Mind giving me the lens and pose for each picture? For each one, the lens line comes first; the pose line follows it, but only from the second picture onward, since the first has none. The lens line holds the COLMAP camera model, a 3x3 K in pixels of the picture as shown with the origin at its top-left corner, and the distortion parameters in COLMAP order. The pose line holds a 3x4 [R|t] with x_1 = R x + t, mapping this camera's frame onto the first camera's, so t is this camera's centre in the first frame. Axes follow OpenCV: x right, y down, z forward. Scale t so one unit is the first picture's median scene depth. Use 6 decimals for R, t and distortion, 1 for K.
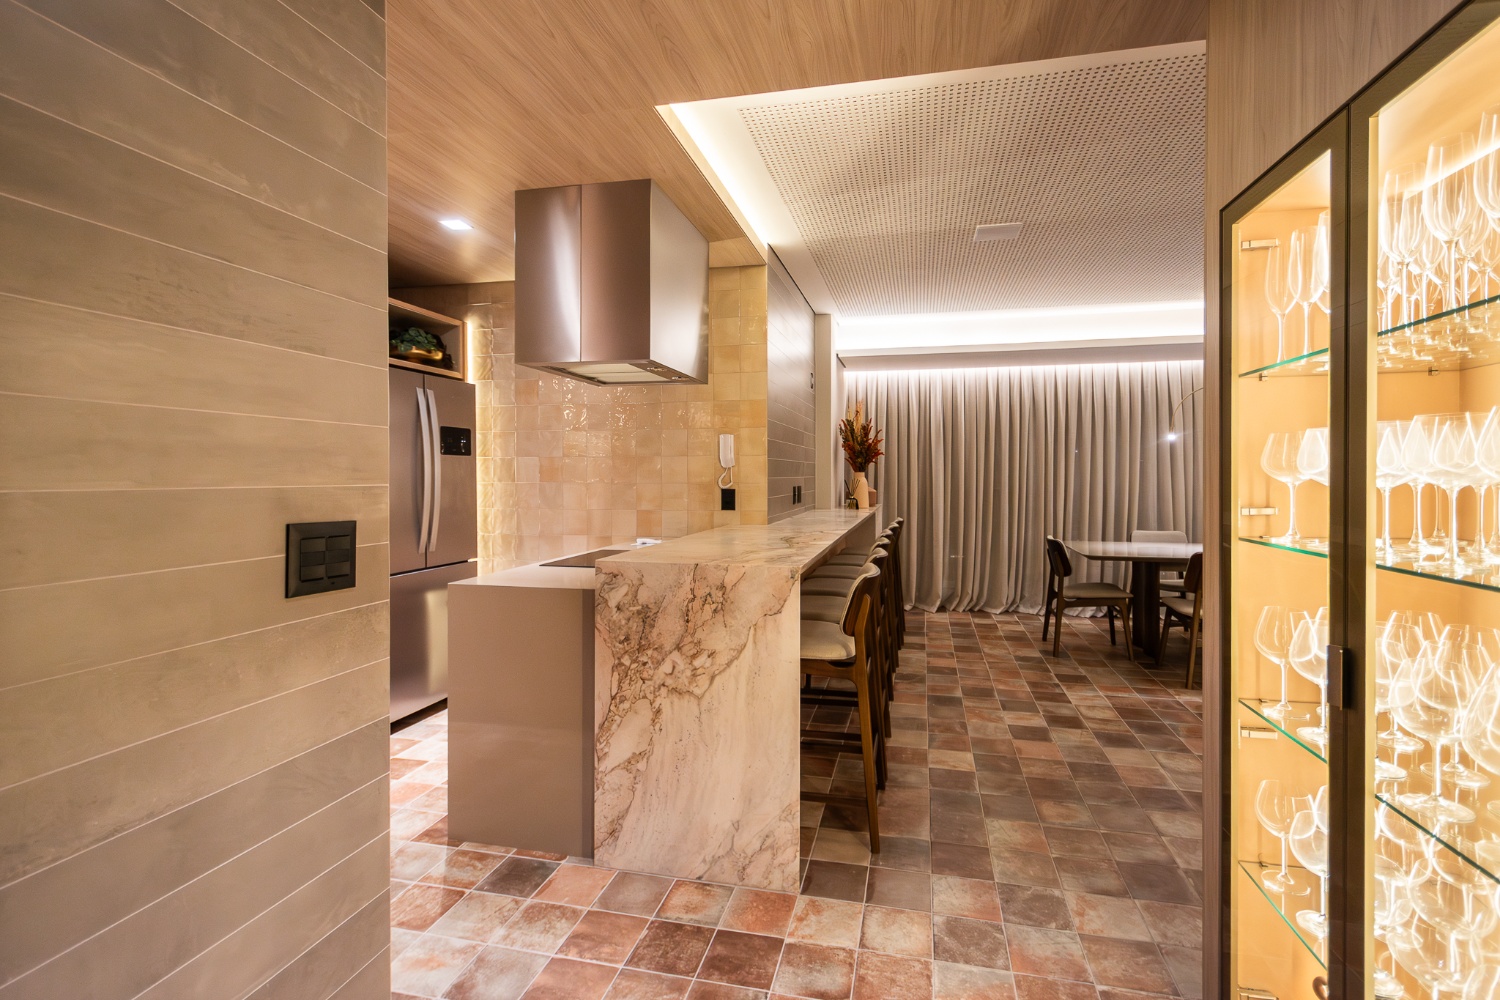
lens RADIAL K [[671.2, 0, 759.3], [0, 671.2, 478.0], [0, 0, 1]] dist [0.000906, -0.000114]
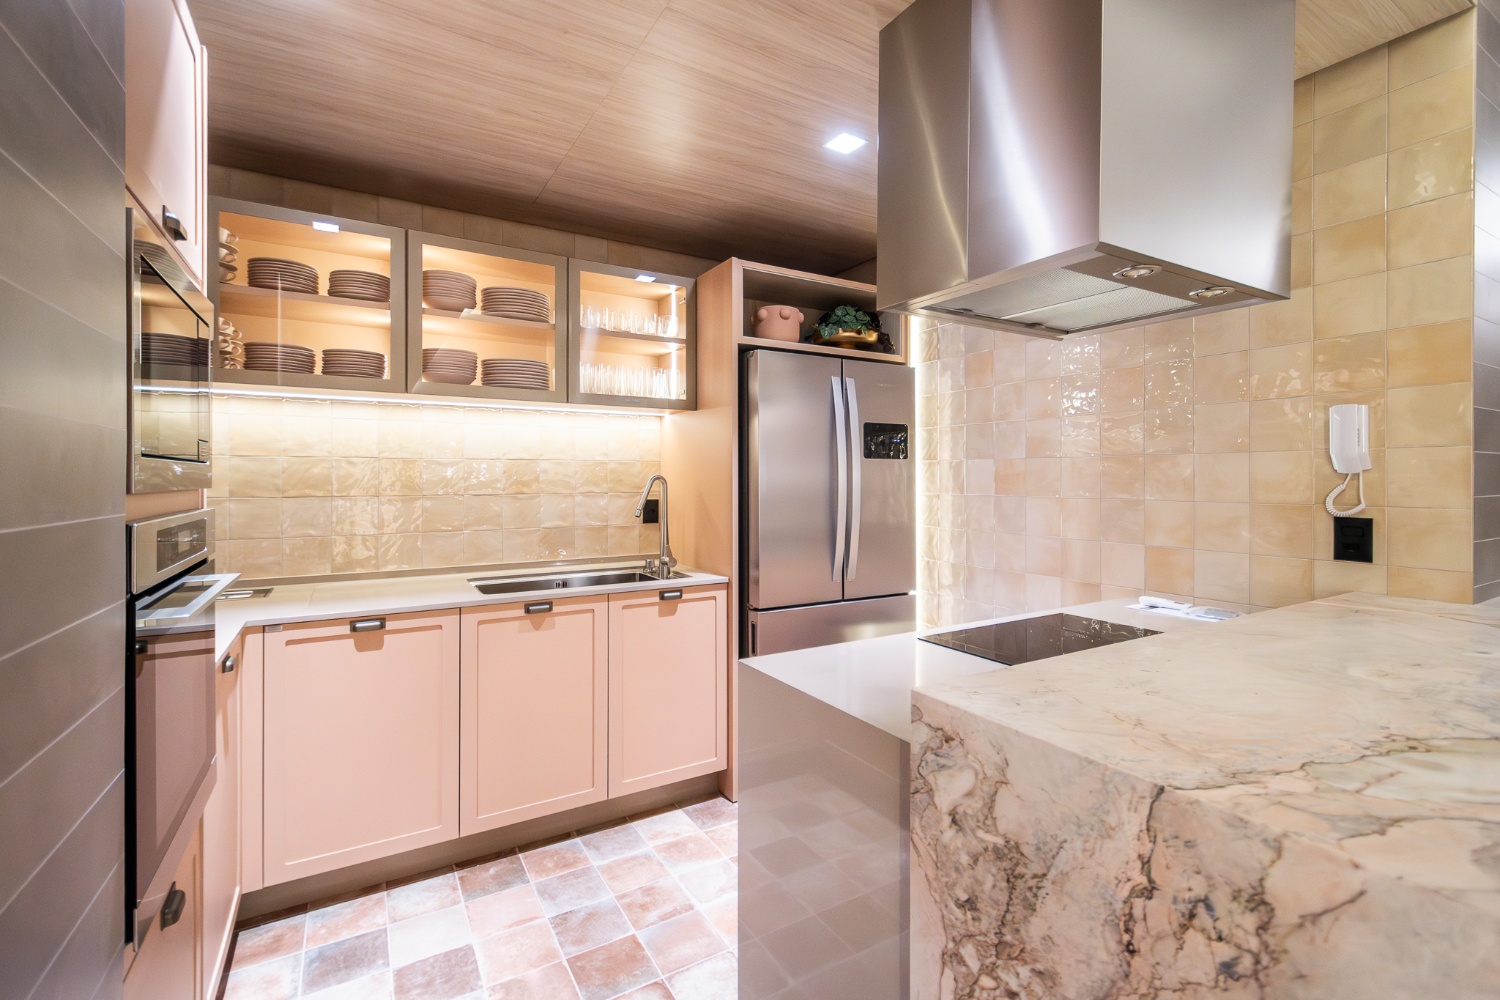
lens RADIAL K [[678.9, 0, 735.7], [0, 678.9, 477.8], [0, 0, 1]] dist [0.006206, -0.000087]
pose [[0.692220, 0.000289, -0.721687, 0.000814], [-0.003706, 0.999988, -0.003155, -0.015070], [0.721677, 0.004859, 0.692213, 0.570386]]
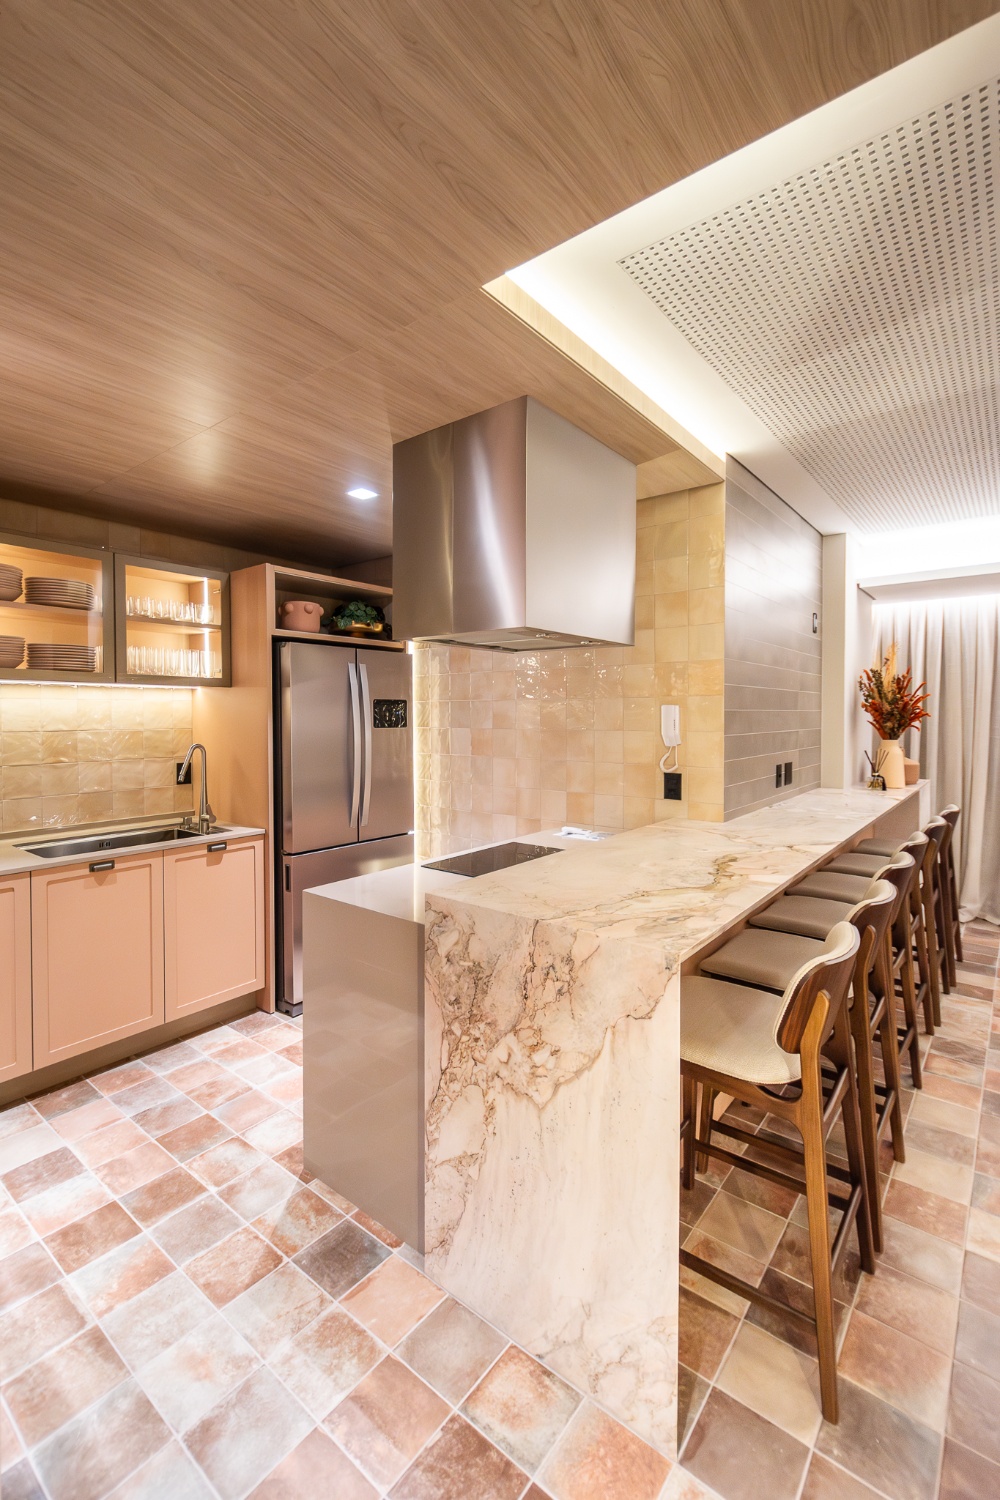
lens RADIAL K [[661.9, 0, 455.0], [0, 661.9, 734.1], [0, 0, 1]] dist [0.009014, -0.006311]
pose [[0.891754, 0.007428, -0.452460, 0.132155], [0.000824, 0.999837, 0.018038, -0.074494], [0.452521, -0.016459, 0.891602, 0.305482]]
